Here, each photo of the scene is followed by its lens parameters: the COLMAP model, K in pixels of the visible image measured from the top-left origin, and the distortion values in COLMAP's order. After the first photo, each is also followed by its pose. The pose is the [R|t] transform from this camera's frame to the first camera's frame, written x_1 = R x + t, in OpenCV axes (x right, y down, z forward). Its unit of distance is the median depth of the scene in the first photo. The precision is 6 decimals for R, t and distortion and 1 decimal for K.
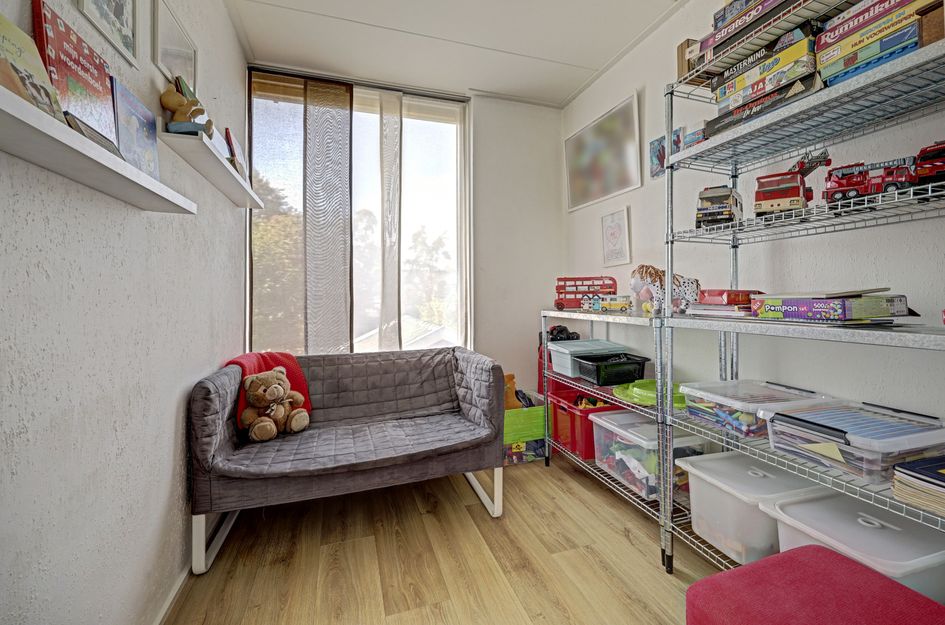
lens RADIAL K [[384.3, 0, 474.1], [0, 384.3, 293.9], [0, 0, 1]] dist [-0.000751, -0.000078]
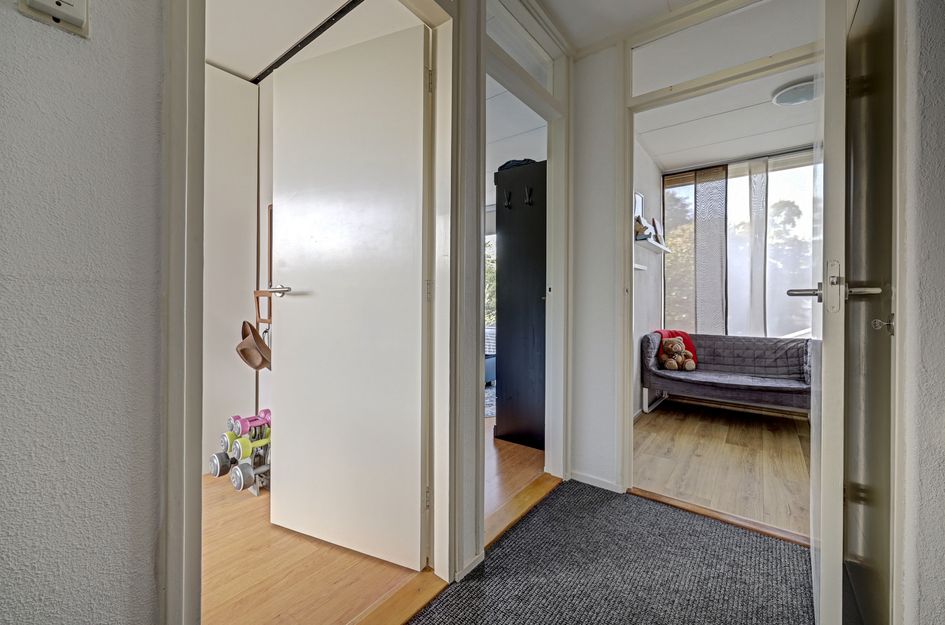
lens RADIAL K [[384.3, 0, 474.1], [0, 384.3, 293.9], [0, 0, 1]] dist [-0.000751, -0.000078]
pose [[0.561362, -0.004559, -0.827558, 0.468348], [0.000143, 0.999985, -0.005412, -0.013855], [0.827570, 0.002920, 0.561355, -0.856939]]
